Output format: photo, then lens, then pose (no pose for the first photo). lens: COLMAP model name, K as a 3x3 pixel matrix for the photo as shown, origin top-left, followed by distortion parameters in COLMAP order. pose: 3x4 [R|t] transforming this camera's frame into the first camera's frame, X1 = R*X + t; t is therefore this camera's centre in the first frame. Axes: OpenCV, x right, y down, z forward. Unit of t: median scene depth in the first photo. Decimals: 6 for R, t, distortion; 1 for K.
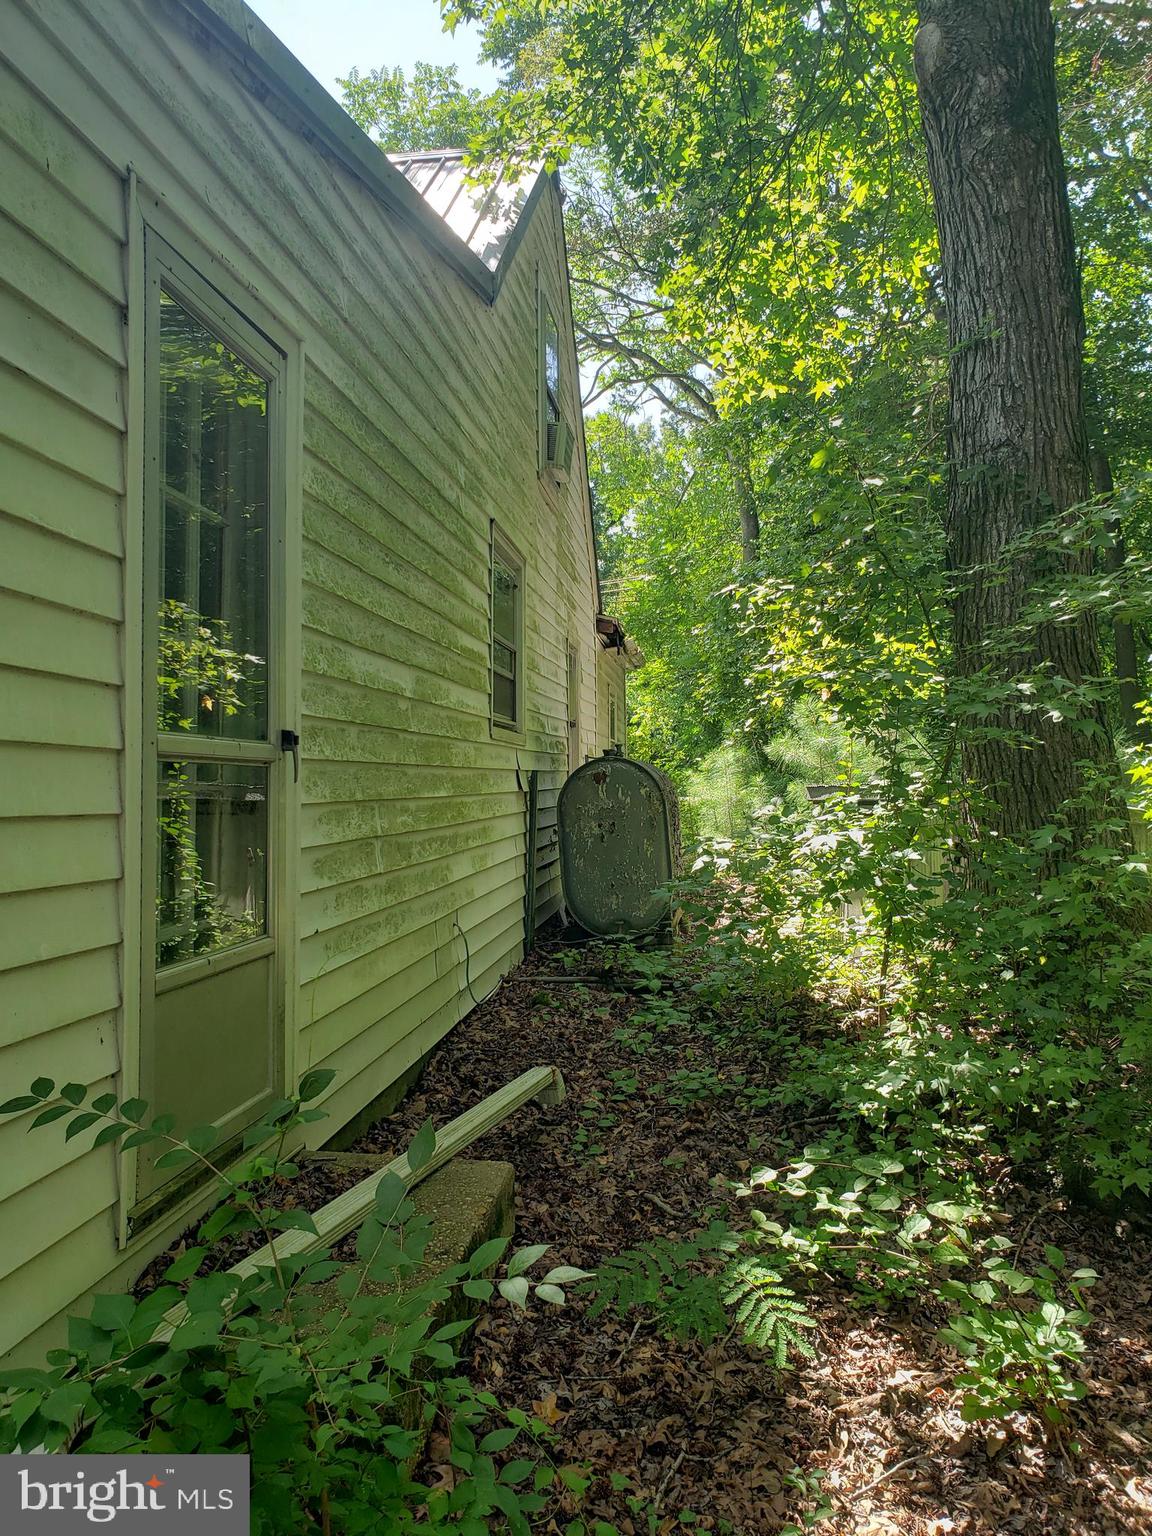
lens RADIAL K [[1221.4, 0, 600.7], [0, 1221.4, 747.9], [0, 0, 1]] dist [0.007663, 0.001387]
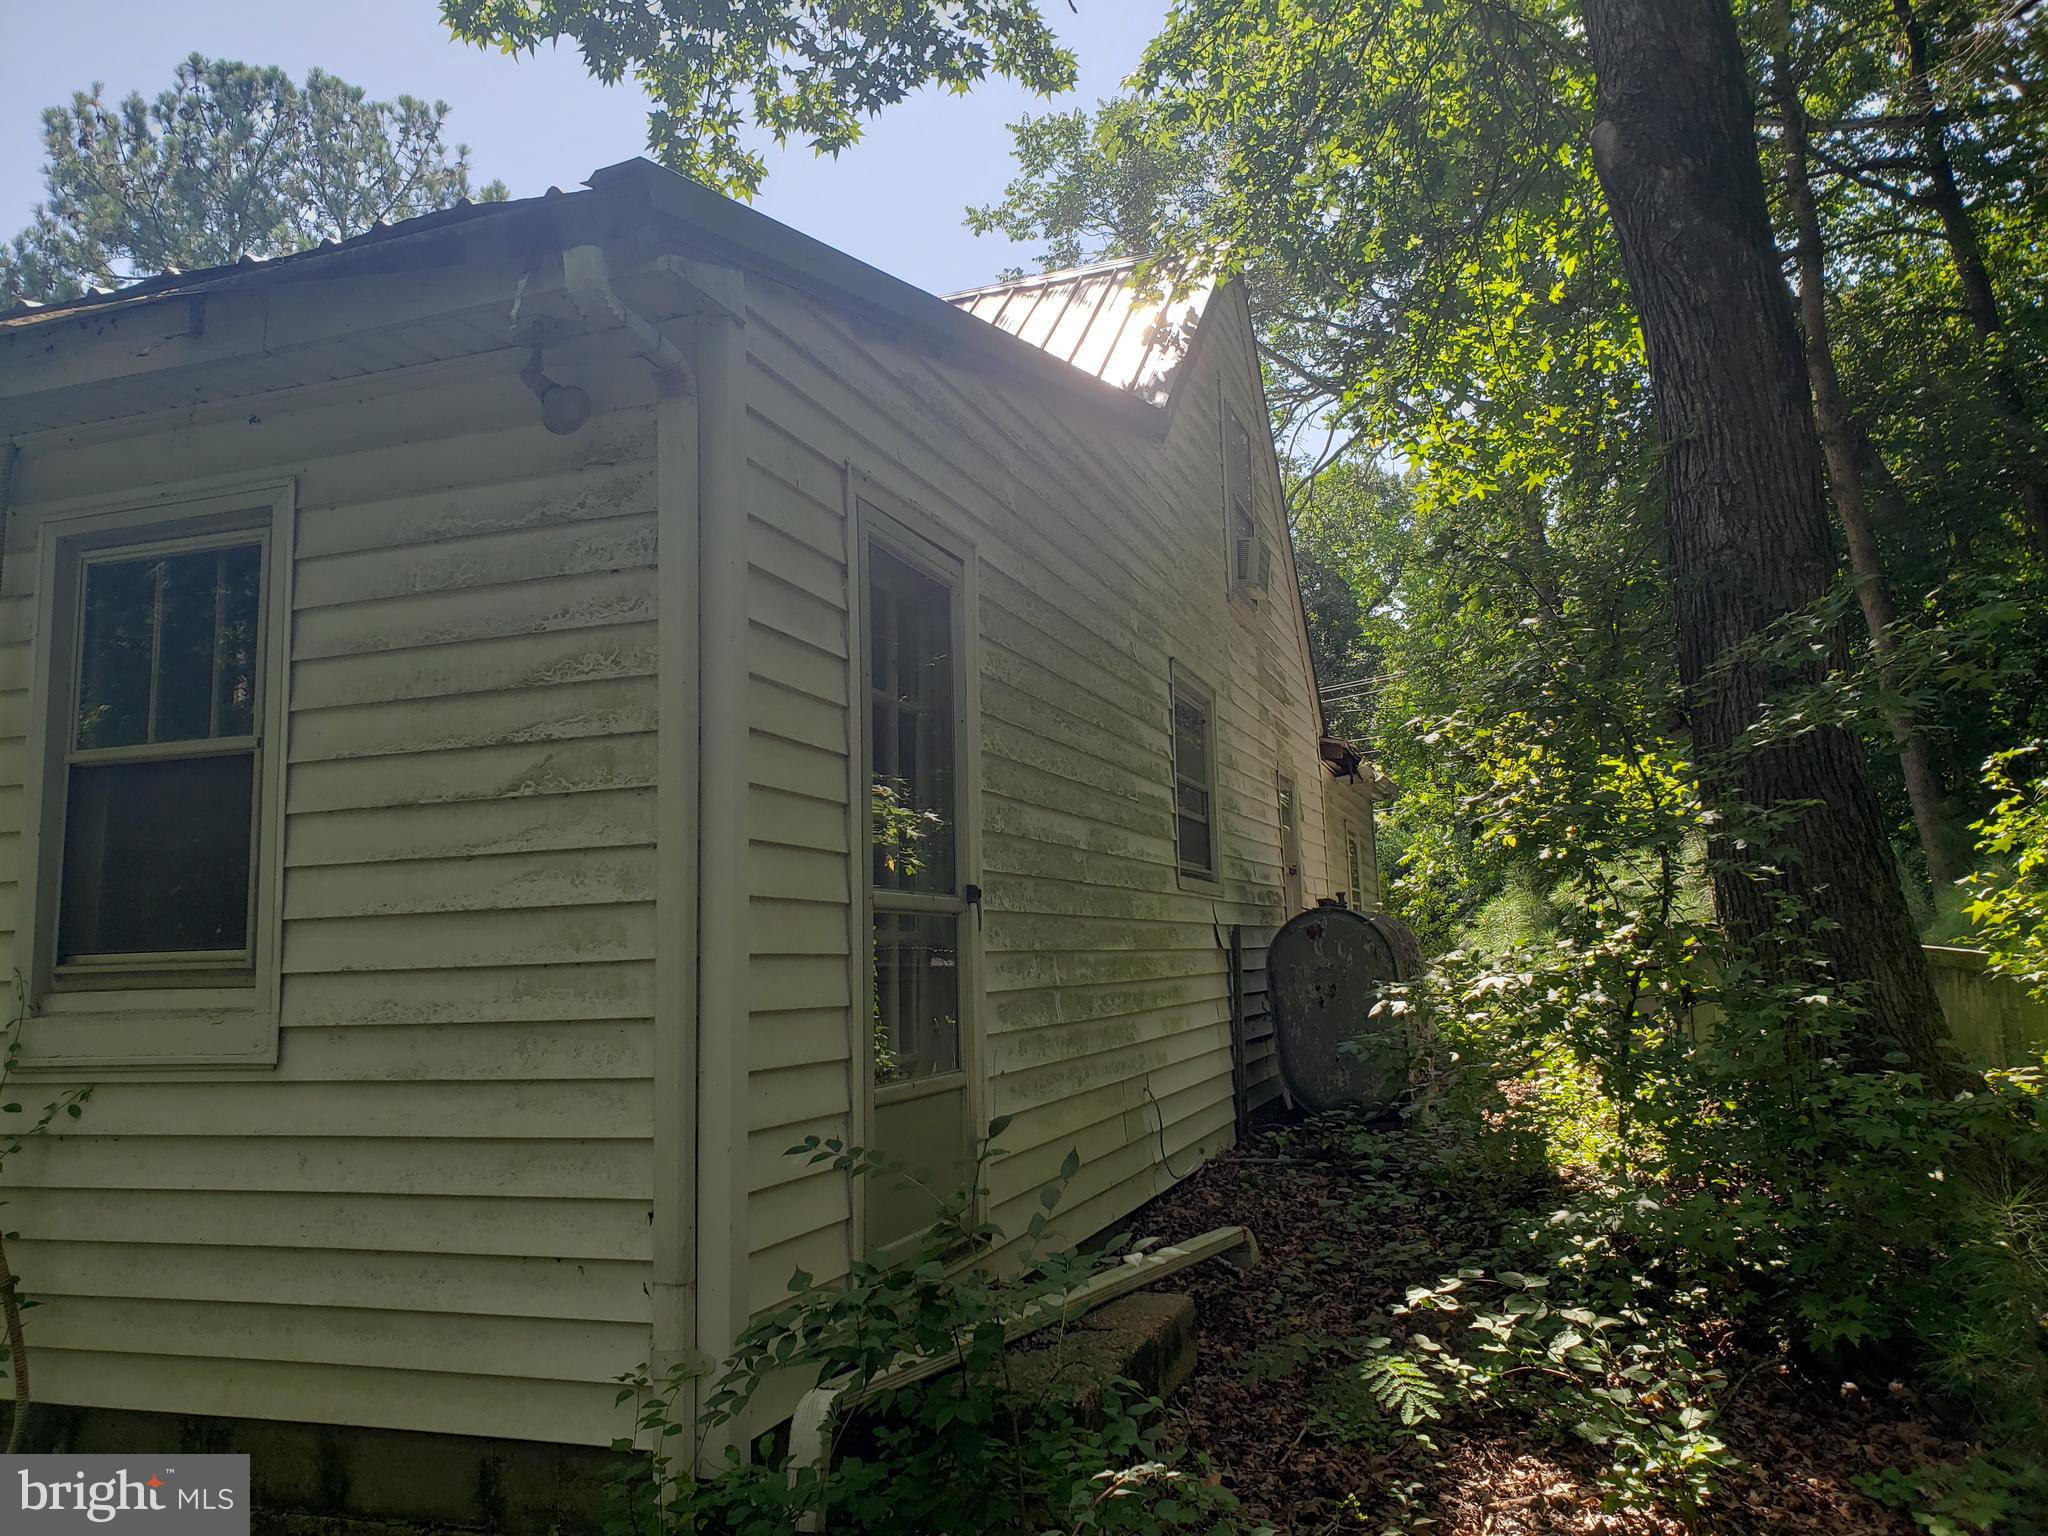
lens RADIAL K [[1628.5, 0, 1017.0], [0, 1628.5, 735.5], [0, 0, 1]] dist [0.007663, 0.001387]
pose [[0.976004, -0.051523, -0.211570, 0.075210], [0.029028, 0.993718, -0.108087, 0.007826], [0.215810, 0.099352, 0.971368, -0.318146]]
